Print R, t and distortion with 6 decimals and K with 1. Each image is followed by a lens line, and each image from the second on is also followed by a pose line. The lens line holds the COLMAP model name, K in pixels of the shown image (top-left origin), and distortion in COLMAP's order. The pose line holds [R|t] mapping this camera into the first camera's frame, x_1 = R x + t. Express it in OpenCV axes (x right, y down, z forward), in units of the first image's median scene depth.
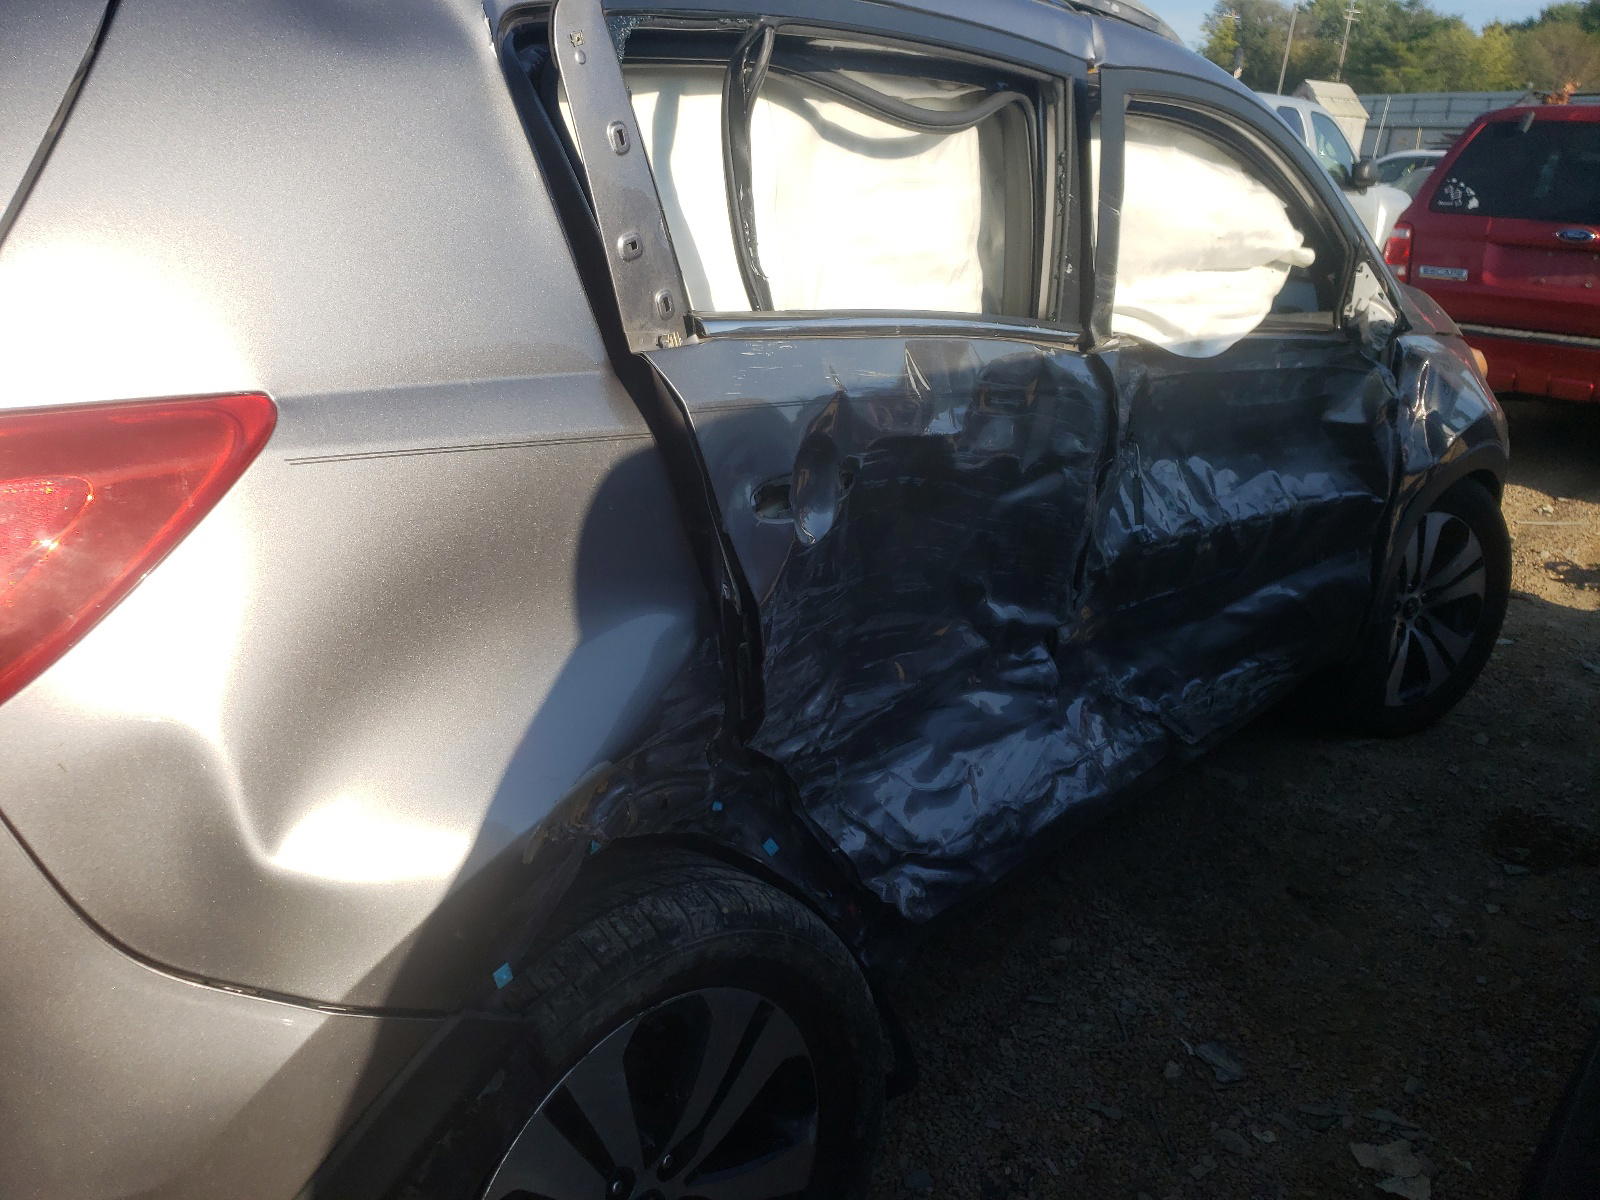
lens RADIAL K [[1221.2, 0, 800.0], [0, 1221.2, 600.0], [0, 0, 1]] dist [0.049032, -0.033064]
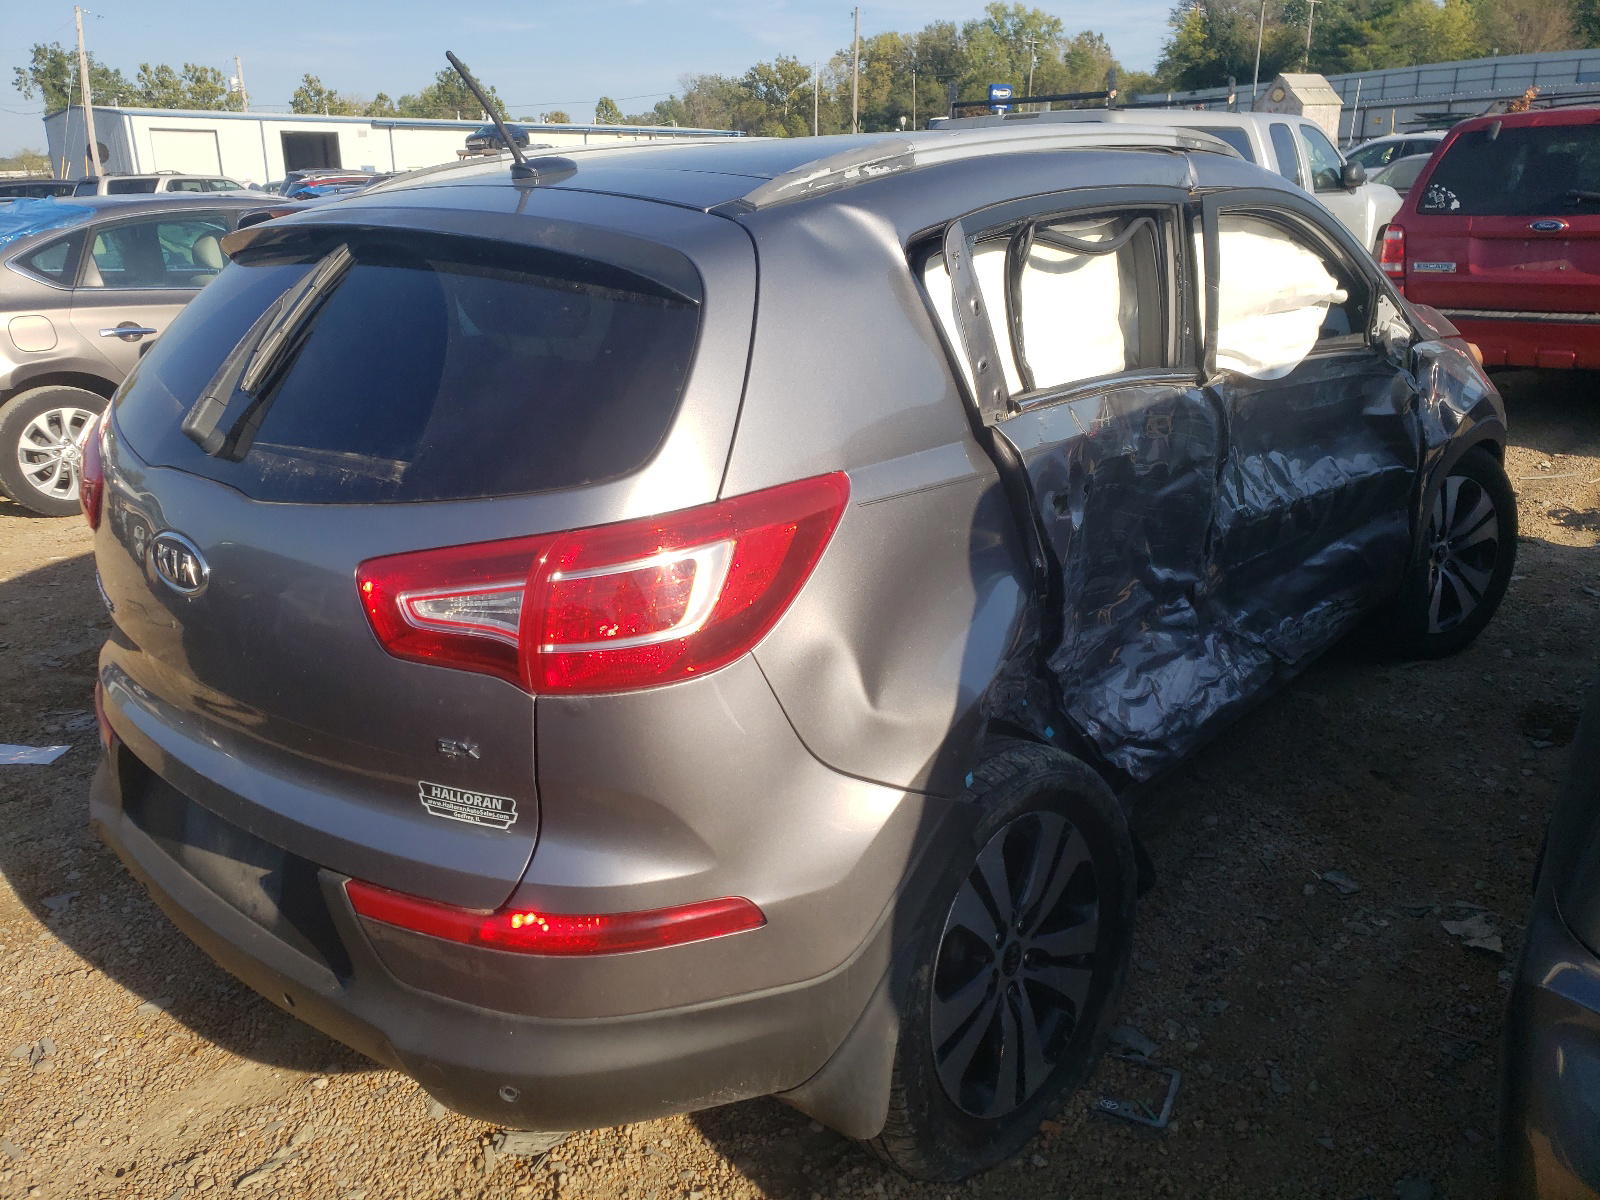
lens RADIAL K [[1280.3, 0, 800.0], [0, 1280.3, 600.0], [0, 0, 1]] dist [0.035375, 0.000487]
pose [[0.996075, -0.087969, 0.009786, -0.219070], [0.088136, 0.995943, -0.018136, 0.025077], [-0.008151, 0.018927, 0.999788, -0.393782]]
